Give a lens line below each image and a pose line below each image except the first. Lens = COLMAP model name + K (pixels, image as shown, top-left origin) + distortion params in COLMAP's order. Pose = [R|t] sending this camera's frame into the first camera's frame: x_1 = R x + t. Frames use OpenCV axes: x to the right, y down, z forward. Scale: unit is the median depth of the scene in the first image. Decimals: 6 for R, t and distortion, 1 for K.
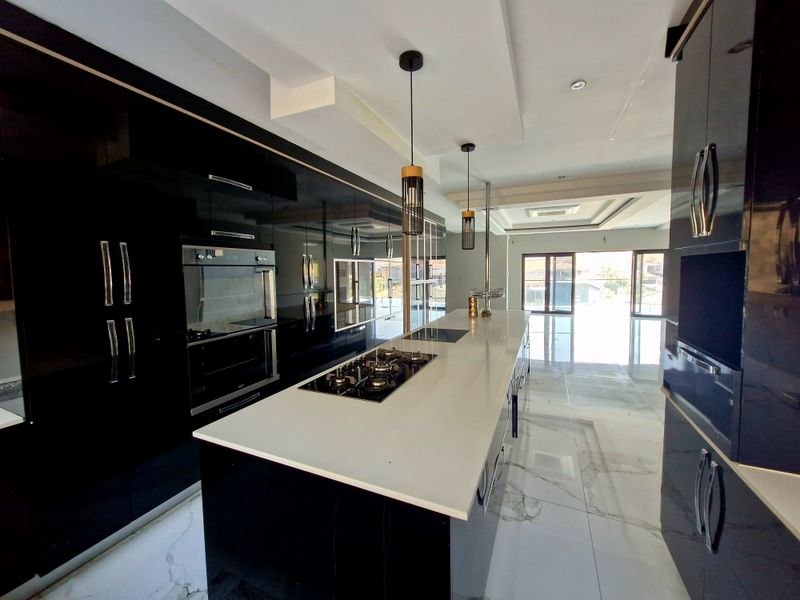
lens RADIAL K [[313.4, 0, 406.1], [0, 313.4, 289.3], [0, 0, 1]] dist [0.000315, -0.000310]
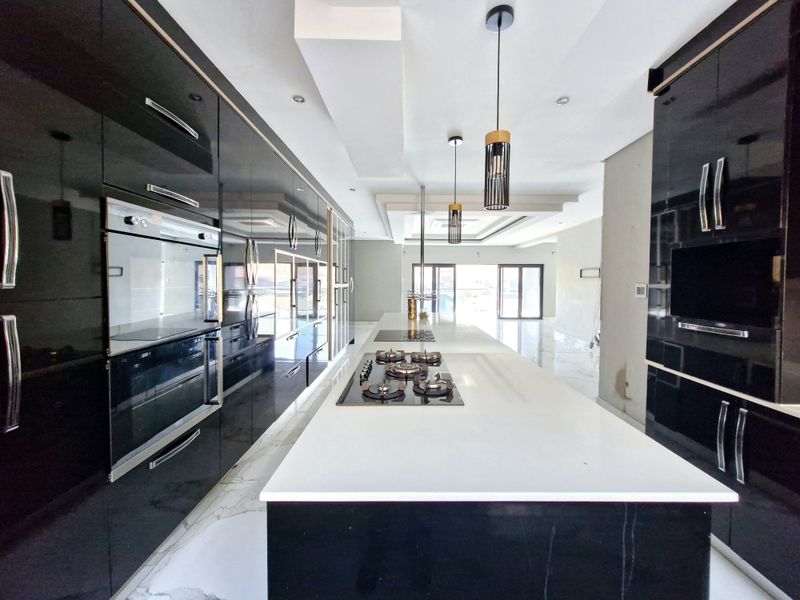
lens RADIAL K [[313.4, 0, 406.1], [0, 313.4, 289.3], [0, 0, 1]] dist [0.000315, -0.000310]
pose [[0.914995, 0.007492, 0.403396, -0.203893], [0.007481, 0.999341, -0.035528, 0.030222], [-0.403396, 0.035526, 0.914335, 0.104293]]
